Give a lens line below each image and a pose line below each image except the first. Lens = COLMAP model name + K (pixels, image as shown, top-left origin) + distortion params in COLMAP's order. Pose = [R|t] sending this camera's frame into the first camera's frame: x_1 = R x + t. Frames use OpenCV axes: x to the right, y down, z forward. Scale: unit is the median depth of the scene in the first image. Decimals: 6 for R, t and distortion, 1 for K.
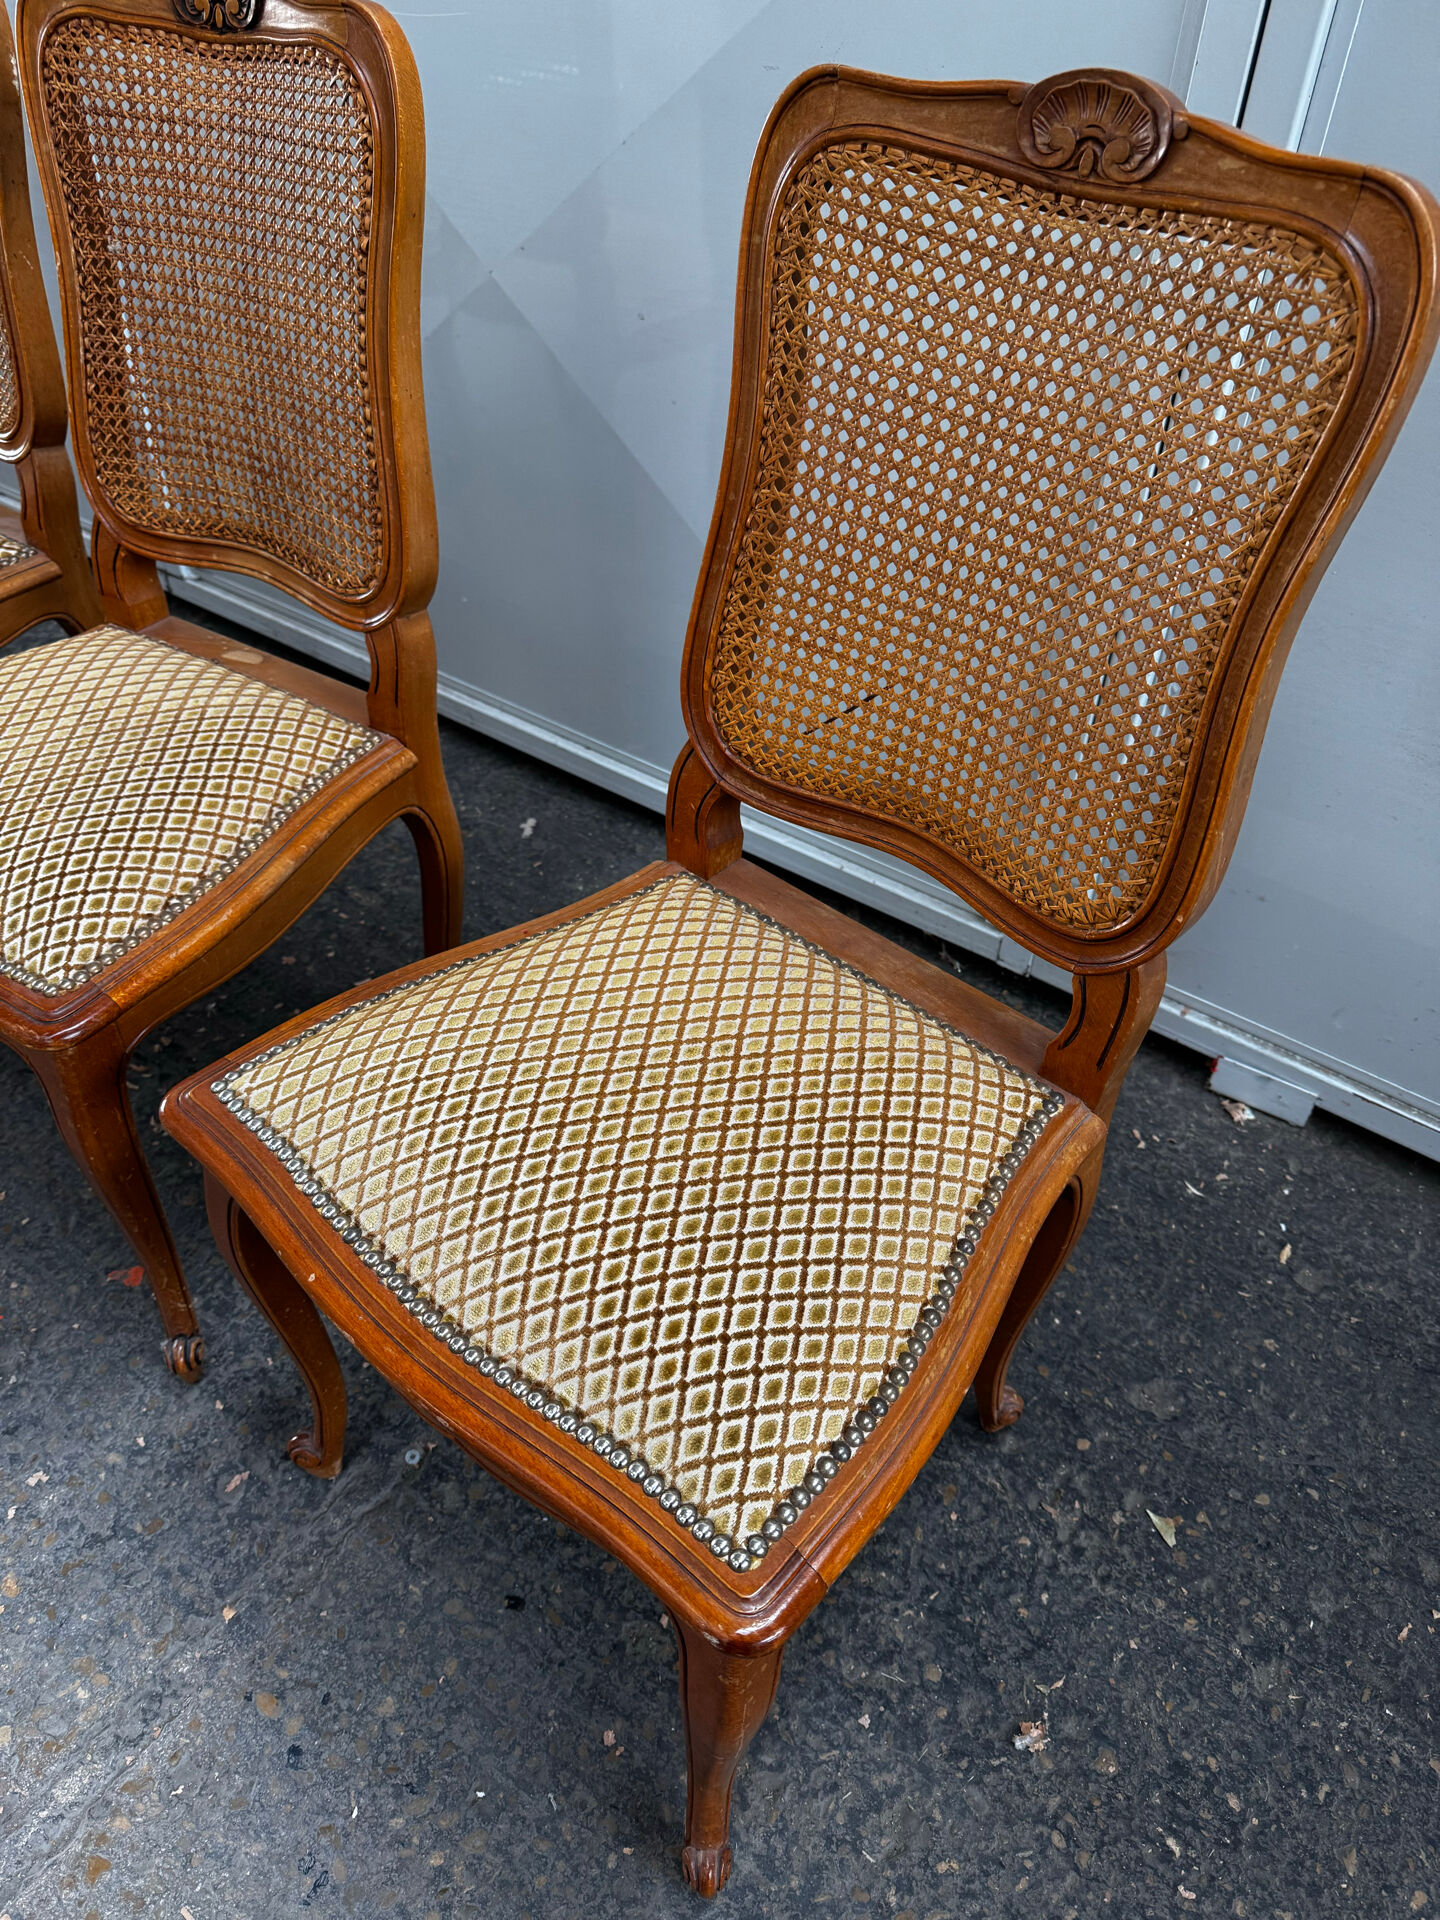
lens RADIAL K [[1336.7, 0, 718.0], [0, 1336.7, 969.0], [0, 0, 1]] dist [0.001083, -0.007676]
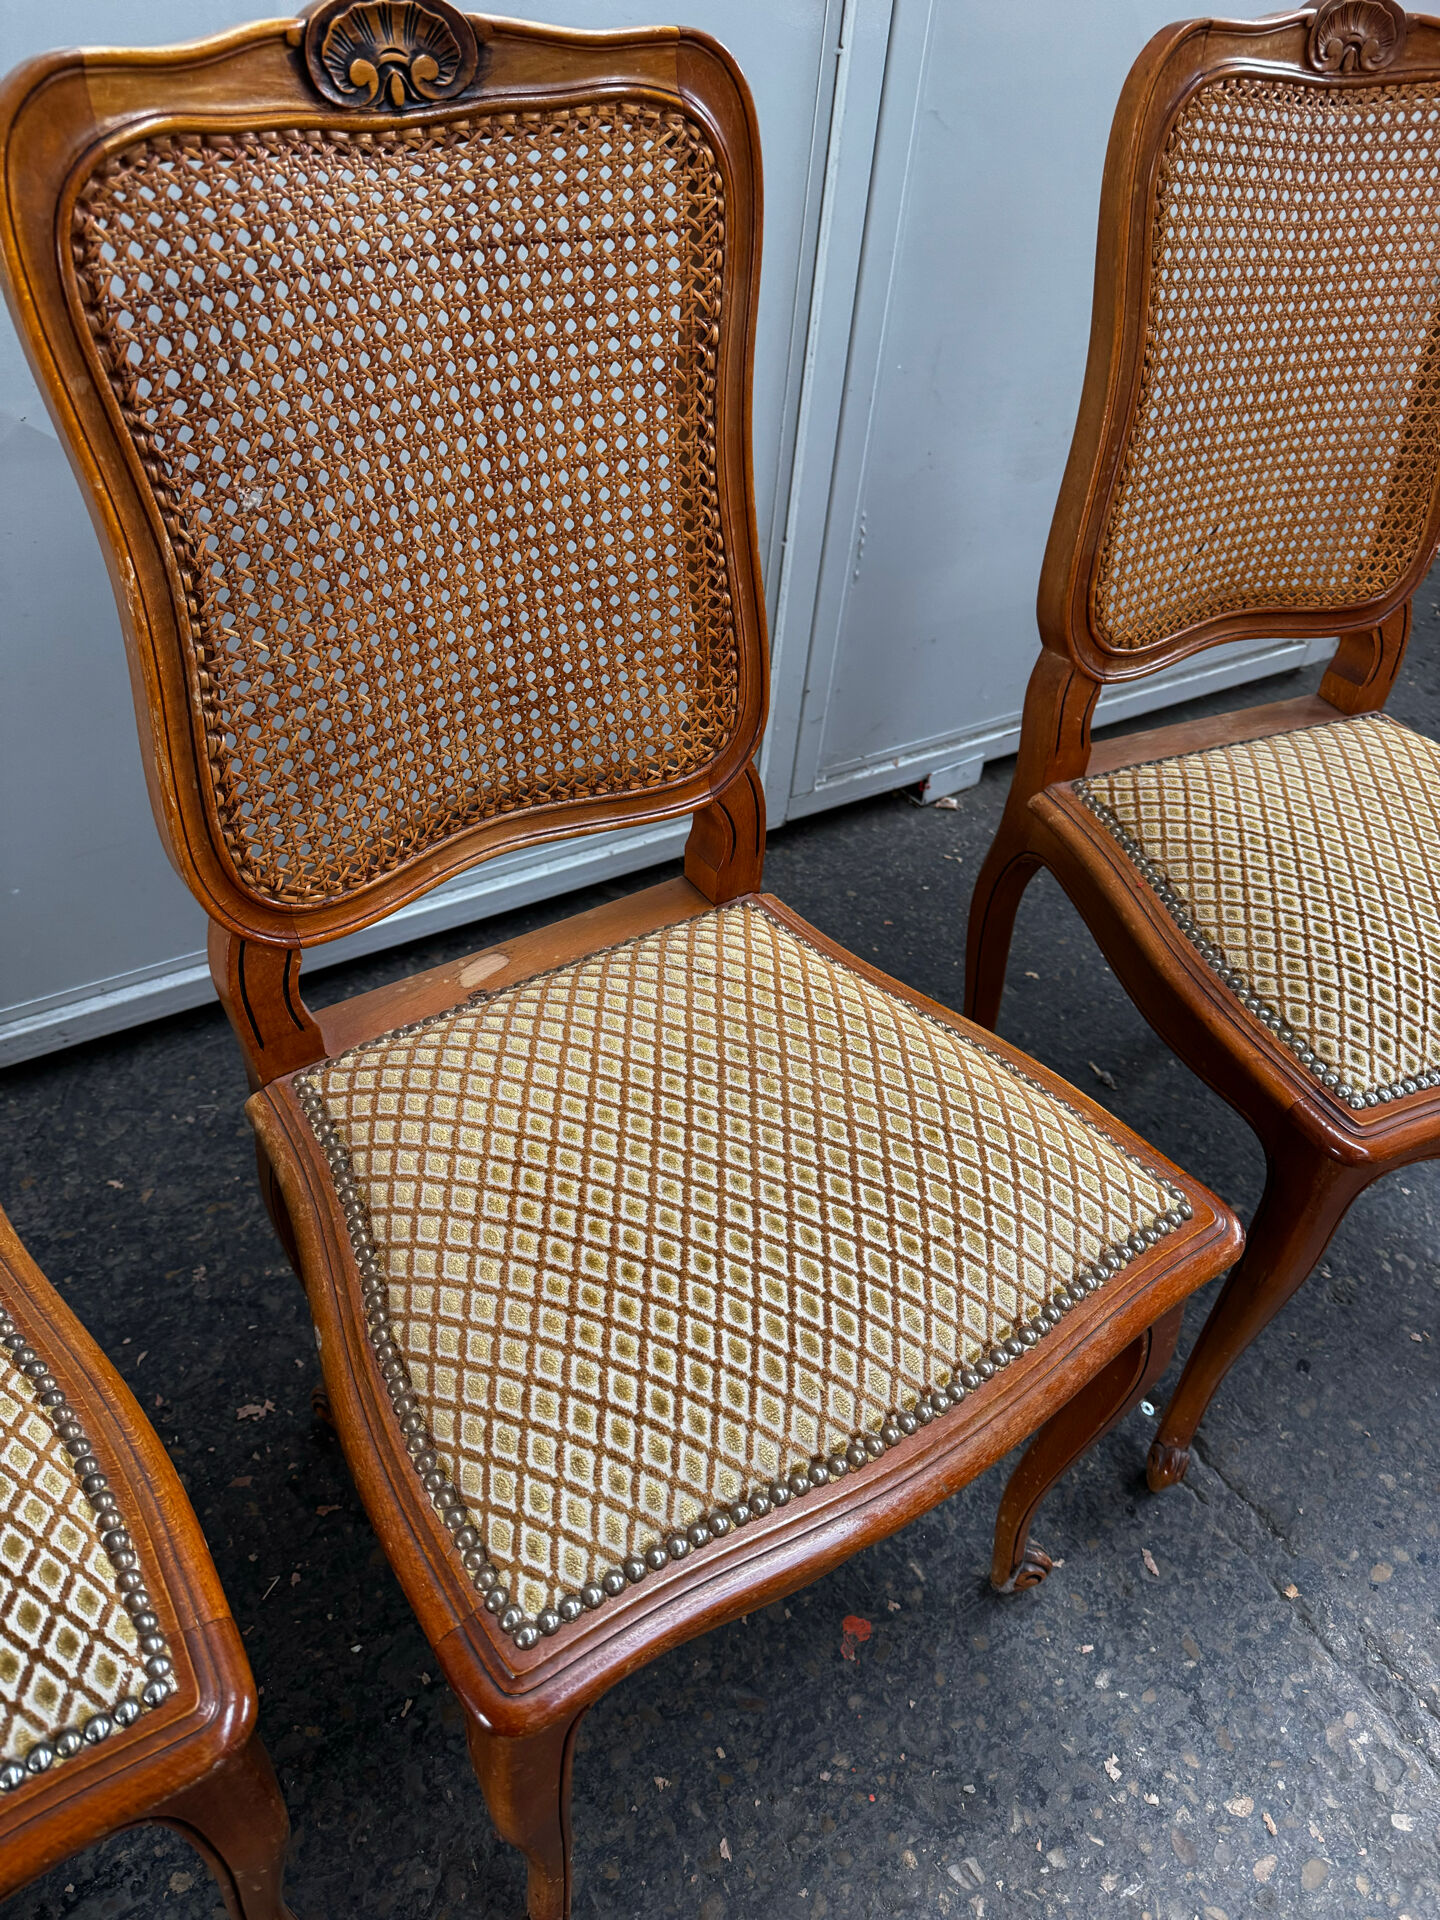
lens RADIAL K [[1336.7, 0, 716.8], [0, 1336.7, 970.4], [0, 0, 1]] dist [0.001083, -0.007676]
pose [[0.400880, -0.619597, 0.674830, -0.974920], [0.573920, 0.743999, 0.342171, -0.500460], [-0.714081, 0.250129, 0.653853, 0.538471]]
